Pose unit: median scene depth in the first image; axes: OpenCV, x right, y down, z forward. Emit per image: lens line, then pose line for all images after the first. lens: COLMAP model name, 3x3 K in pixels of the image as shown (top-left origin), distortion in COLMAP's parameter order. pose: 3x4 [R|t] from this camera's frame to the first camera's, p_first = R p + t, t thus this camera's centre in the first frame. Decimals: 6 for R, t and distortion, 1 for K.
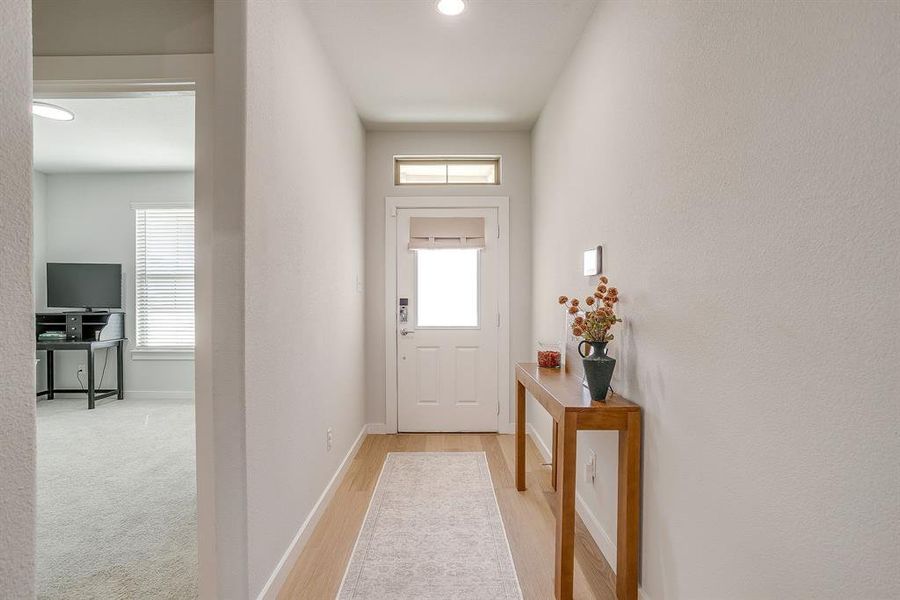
lens RADIAL K [[443.4, 0, 451.9], [0, 443.4, 297.0], [0, 0, 1]] dist [-0.039316, 0.017505]
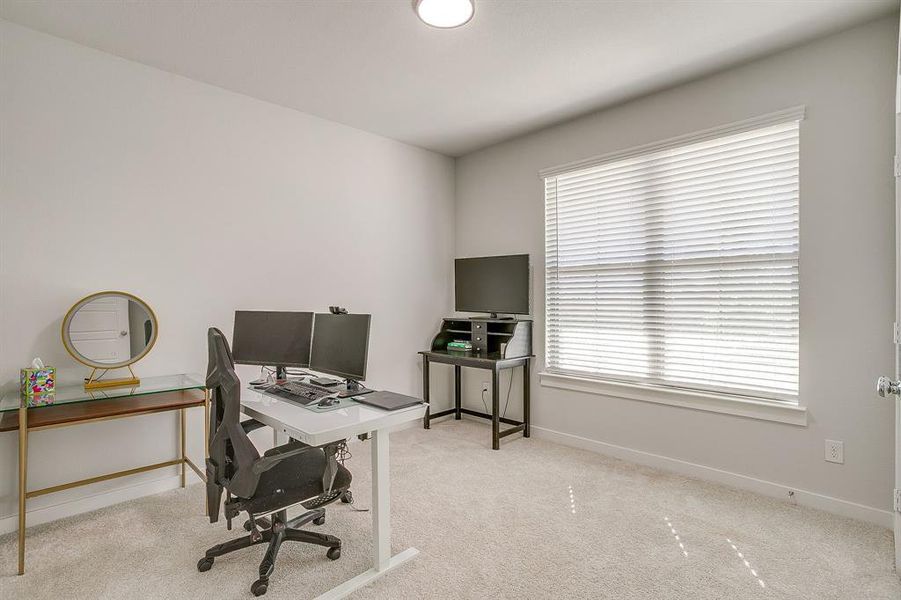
lens RADIAL K [[443.9, 0, 451.3], [0, 443.9, 296.8], [0, 0, 1]] dist [-0.039316, 0.017505]
pose [[0.702318, -0.002151, -0.711860, -0.318563], [-0.002810, 0.999979, -0.005794, 0.000544], [0.711858, 0.006069, 0.702298, 0.382603]]
